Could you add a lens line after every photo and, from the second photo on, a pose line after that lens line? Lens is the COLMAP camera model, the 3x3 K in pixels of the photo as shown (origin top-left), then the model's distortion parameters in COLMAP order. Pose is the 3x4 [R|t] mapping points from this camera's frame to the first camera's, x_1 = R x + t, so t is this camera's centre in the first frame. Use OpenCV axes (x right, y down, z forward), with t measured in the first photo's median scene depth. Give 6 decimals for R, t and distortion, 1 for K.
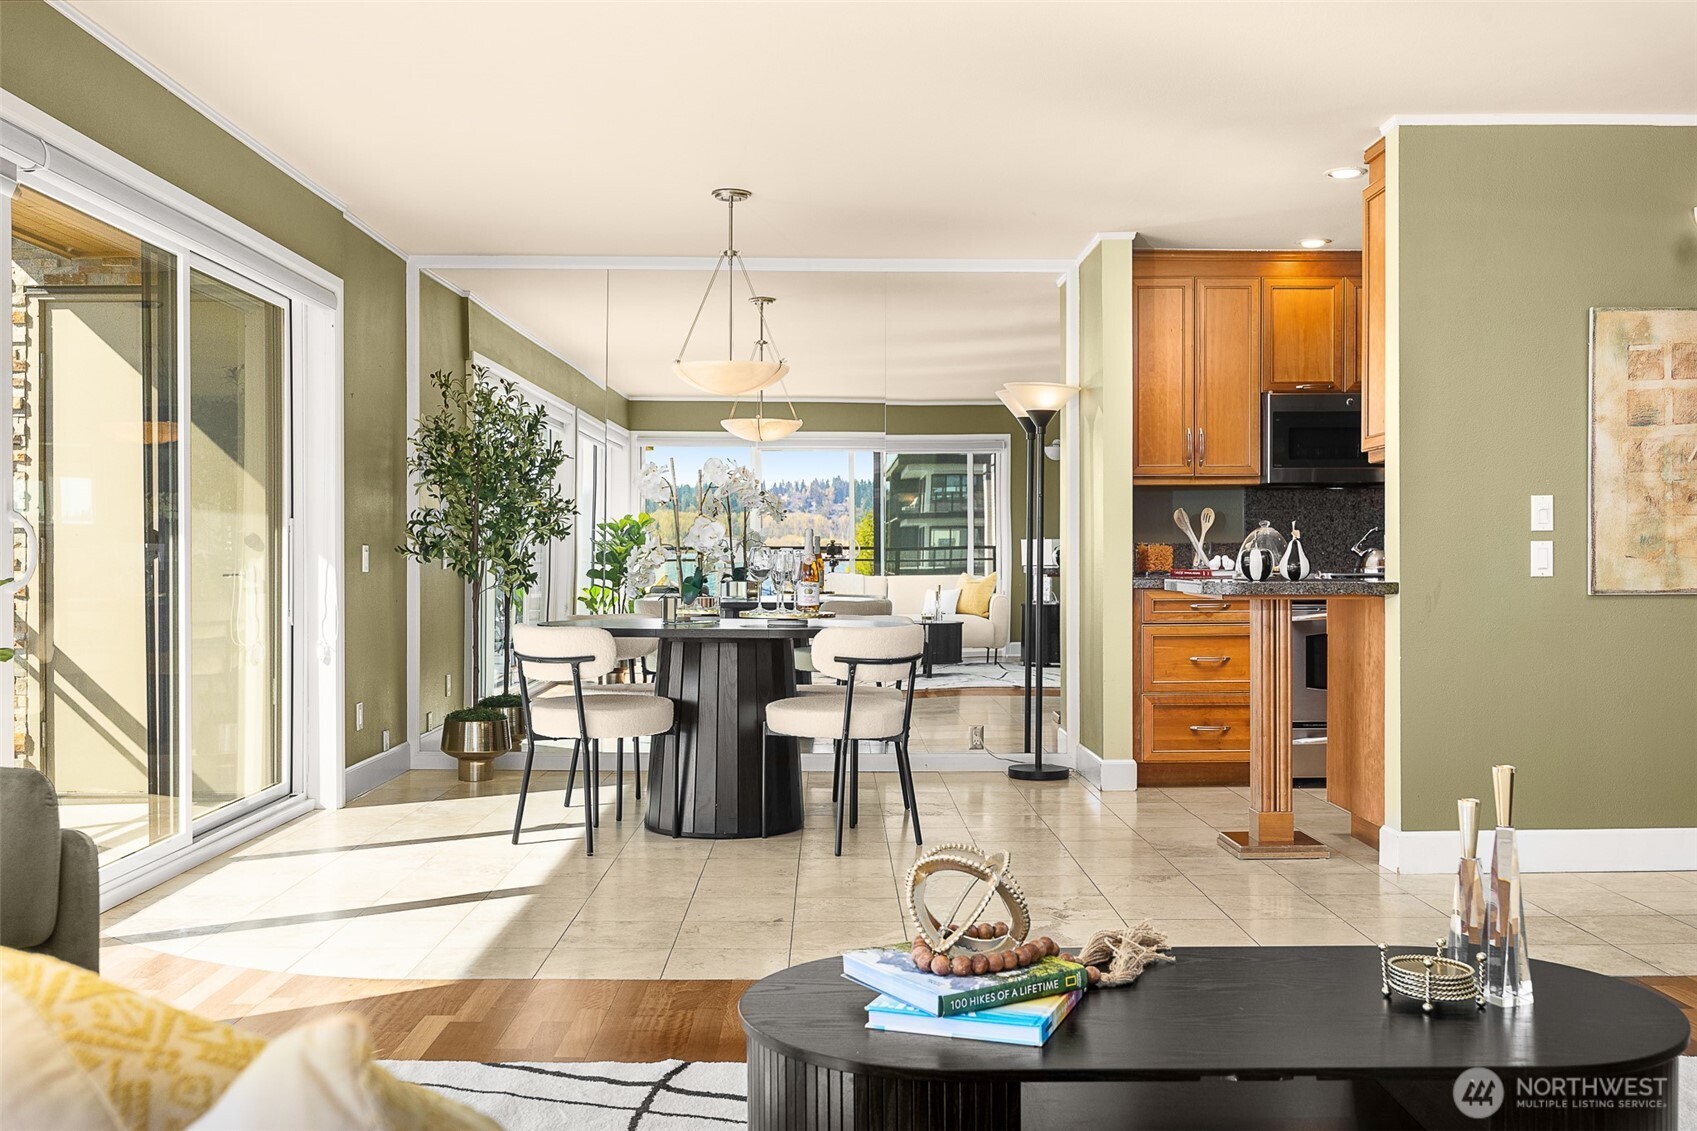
lens RADIAL K [[1633.4, 0, 847.2], [0, 1633.4, 566.8], [0, 0, 1]] dist [-0.044314, 0.000000]
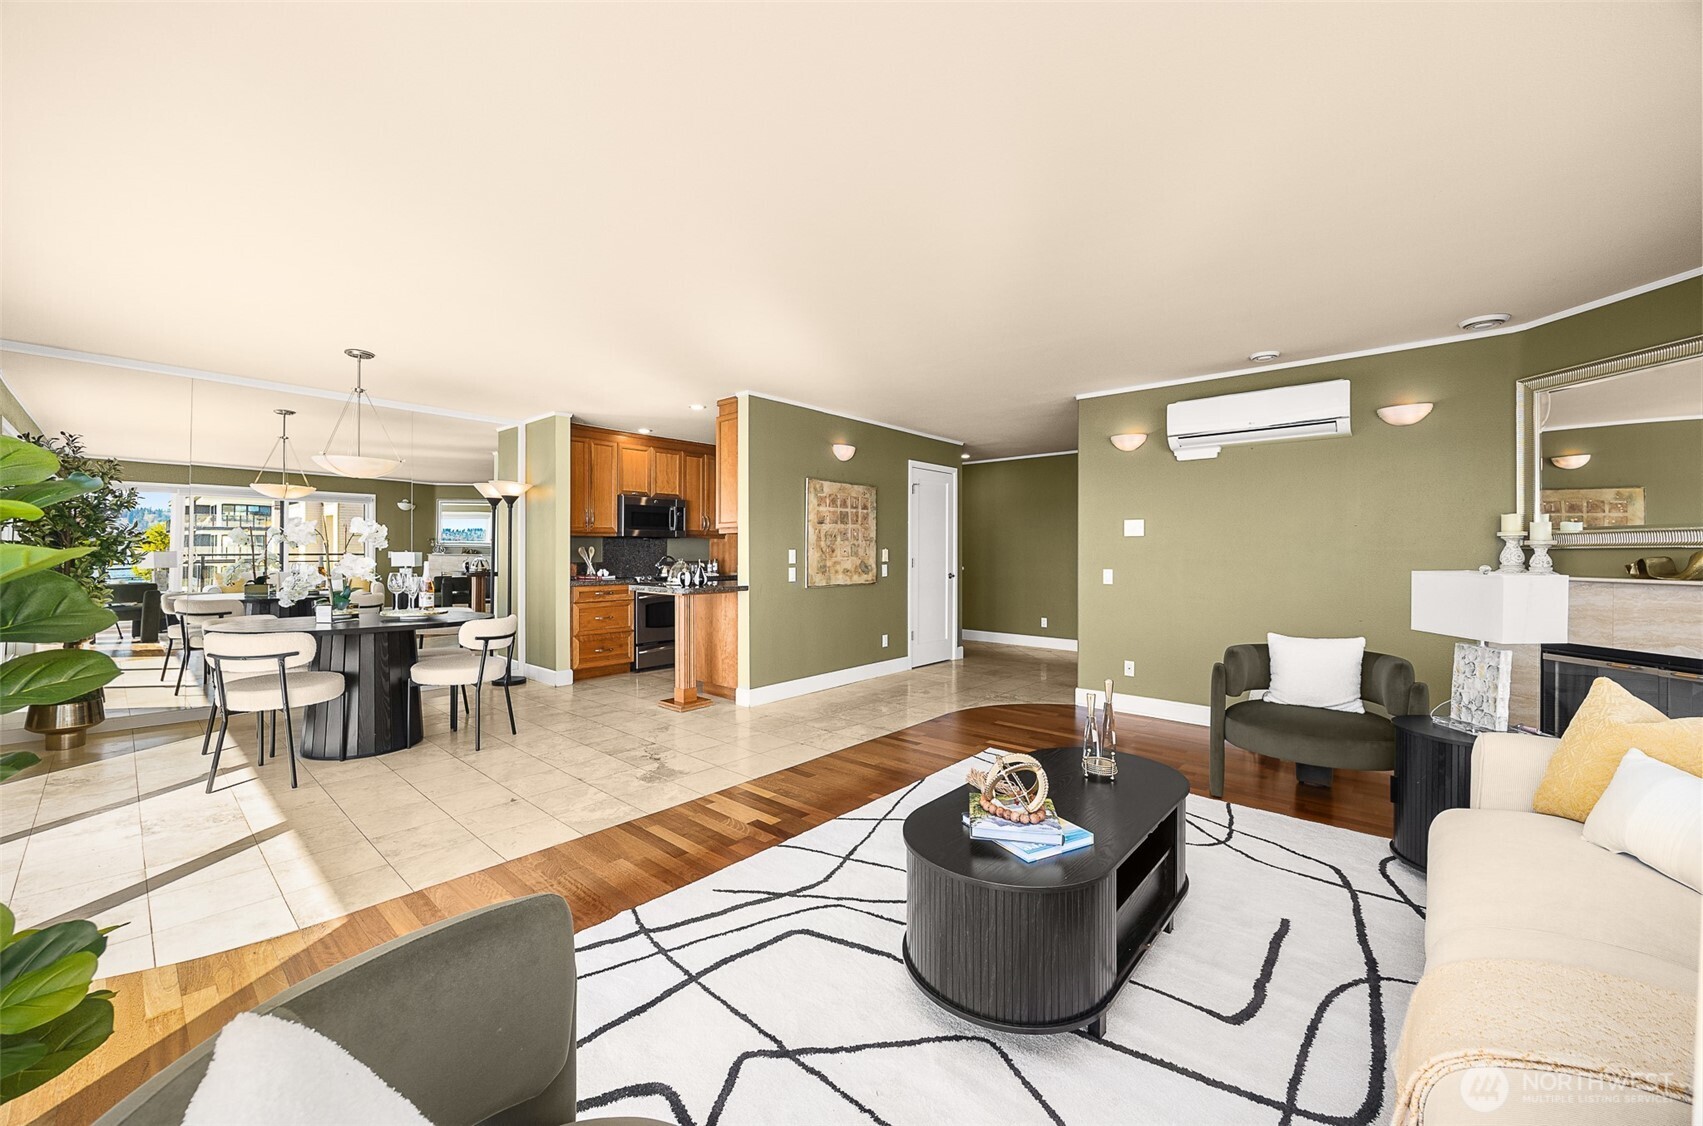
lens RADIAL K [[657.6, 0, 836.2], [0, 657.6, 551.4], [0, 0, 1]] dist [-0.001009, -0.001071]
pose [[0.660619, 0.003842, 0.750711, -0.272983], [-0.001394, 0.999991, -0.003891, -0.033765], [-0.750720, 0.001524, 0.660619, 0.233647]]
